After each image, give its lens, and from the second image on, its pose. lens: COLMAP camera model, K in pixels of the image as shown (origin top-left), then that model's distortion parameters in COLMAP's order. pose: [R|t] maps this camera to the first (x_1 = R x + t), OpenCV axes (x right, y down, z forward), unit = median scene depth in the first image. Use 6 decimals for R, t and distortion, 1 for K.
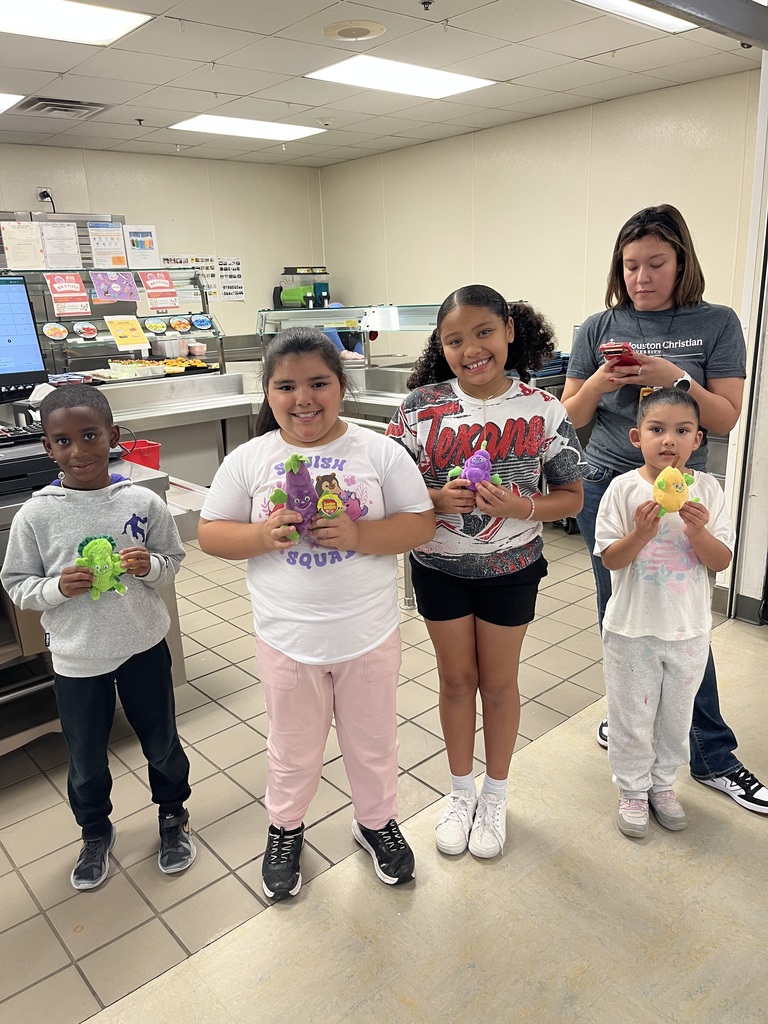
lens RADIAL K [[777.9, 0, 380.6], [0, 777.9, 521.6], [0, 0, 1]] dist [0.048414, -0.073232]
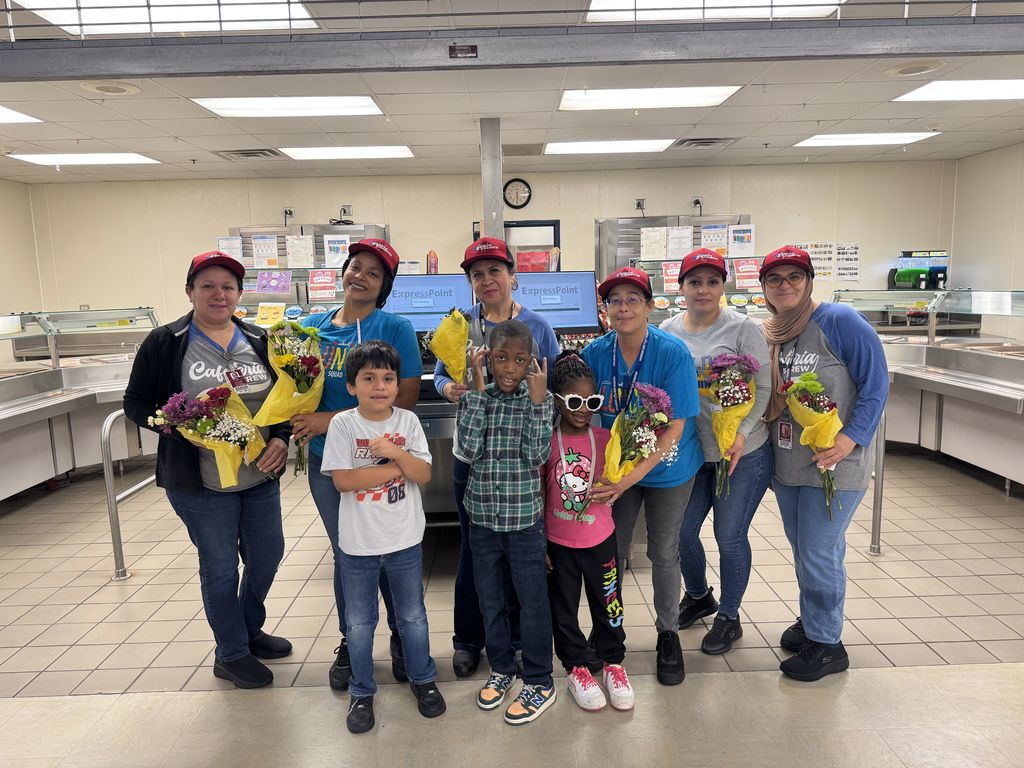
lens RADIAL K [[721.6, 0, 509.3], [0, 721.6, 384.2], [0, 0, 1]] dist [0.048521, -0.058425]
pose [[0.758609, 0.112559, -0.641750, 0.197842], [-0.190407, 0.980265, -0.053148, 0.018005], [0.623103, 0.162512, 0.765070, -0.118827]]
